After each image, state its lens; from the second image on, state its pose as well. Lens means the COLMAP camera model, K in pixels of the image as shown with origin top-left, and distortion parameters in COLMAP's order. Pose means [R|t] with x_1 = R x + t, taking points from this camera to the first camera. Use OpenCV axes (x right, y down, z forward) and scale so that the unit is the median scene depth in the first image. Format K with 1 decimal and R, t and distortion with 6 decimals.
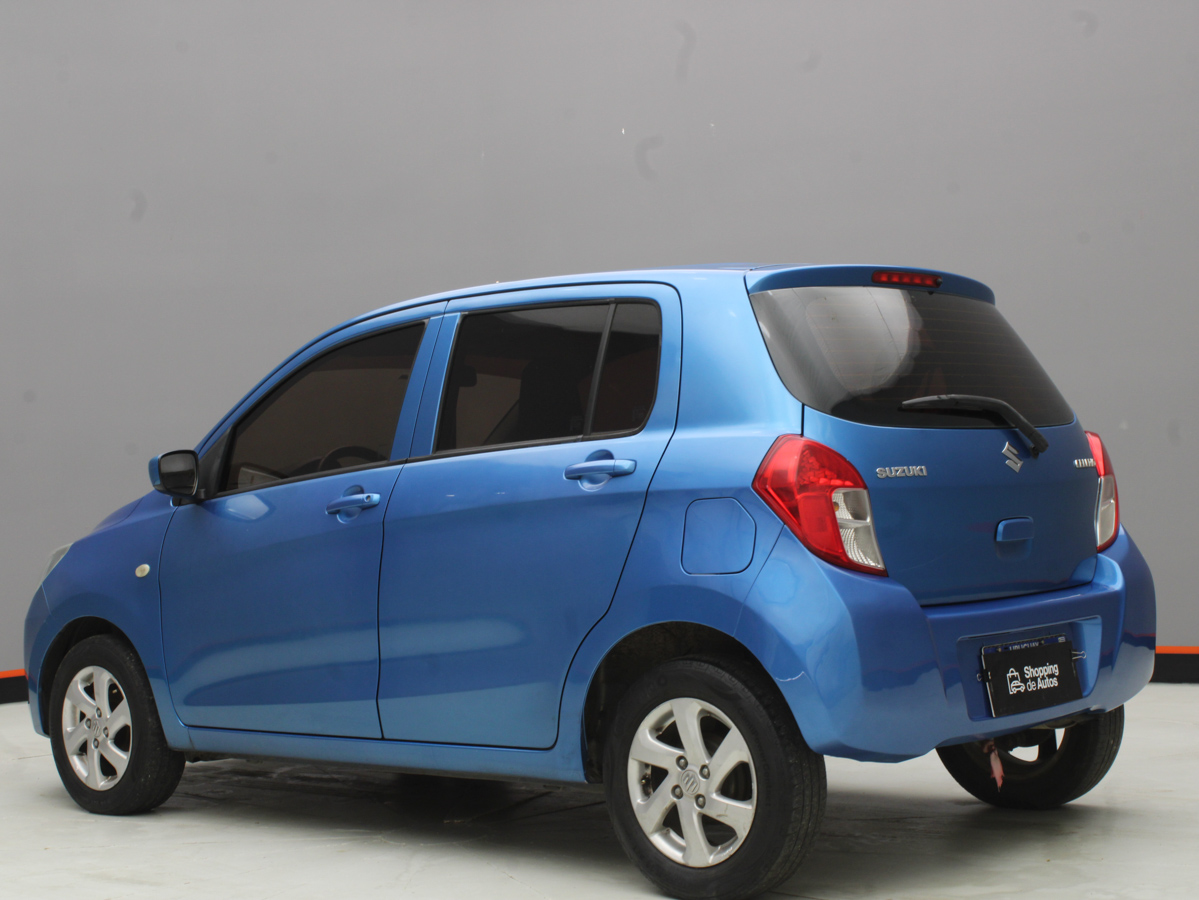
lens RADIAL K [[2070.8, 0, 599.5], [0, 2070.8, 450.0], [0, 0, 1]] dist [-0.048600, -0.129256]
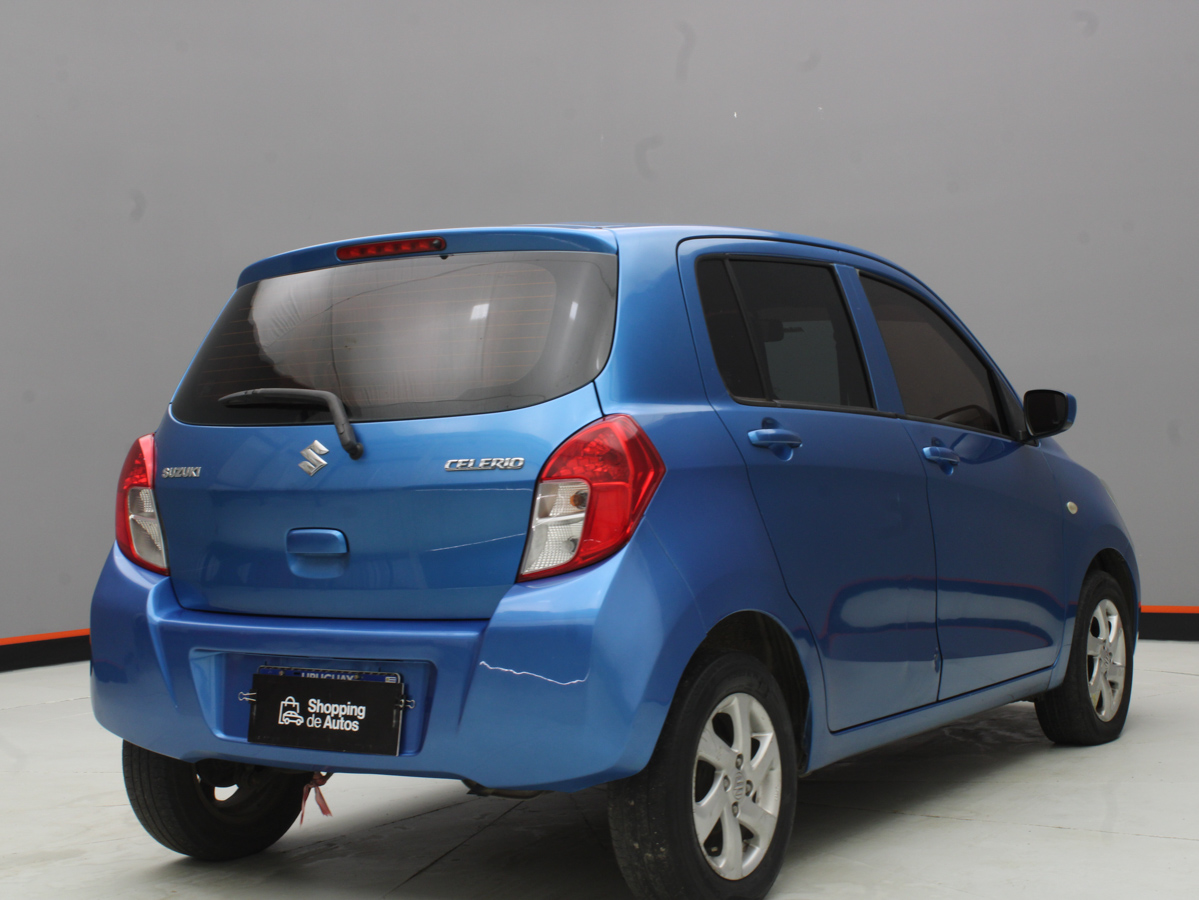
lens RADIAL K [[1959.9, 0, 599.5], [0, 1959.9, 450.0], [0, 0, 1]] dist [-0.103892, 0.020475]
pose [[0.164174, 0.039881, -0.985625, 1.026471], [0.037383, 0.998213, 0.046617, -0.033492], [0.985723, -0.044499, 0.162390, 0.983433]]
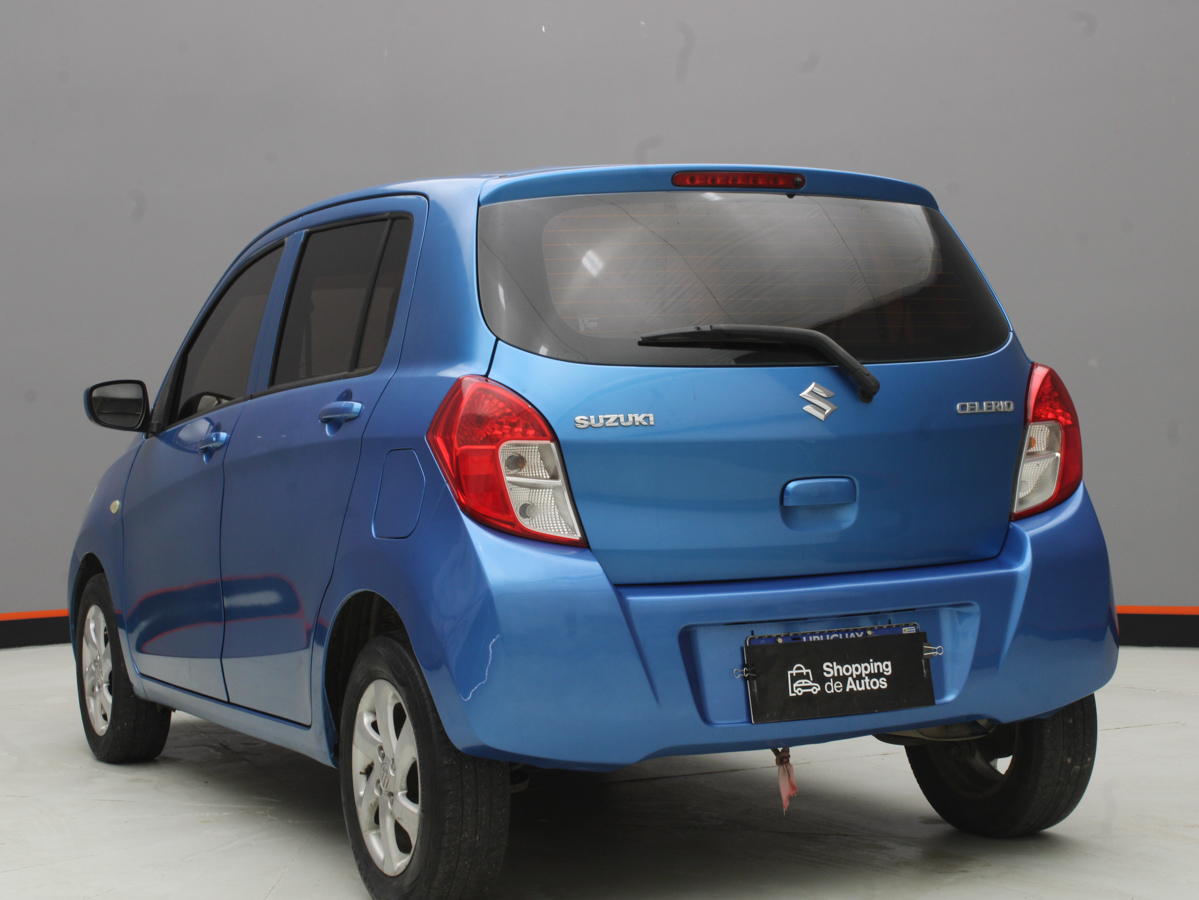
lens RADIAL K [[2261.9, 0, 599.5], [0, 2261.9, 450.0], [0, 0, 1]] dist [-0.024792, -0.044162]
pose [[0.929382, 0.016909, -0.368733, 0.444101], [-0.000398, 0.998996, 0.044807, -0.016962], [0.369120, -0.041496, 0.928455, 0.153158]]
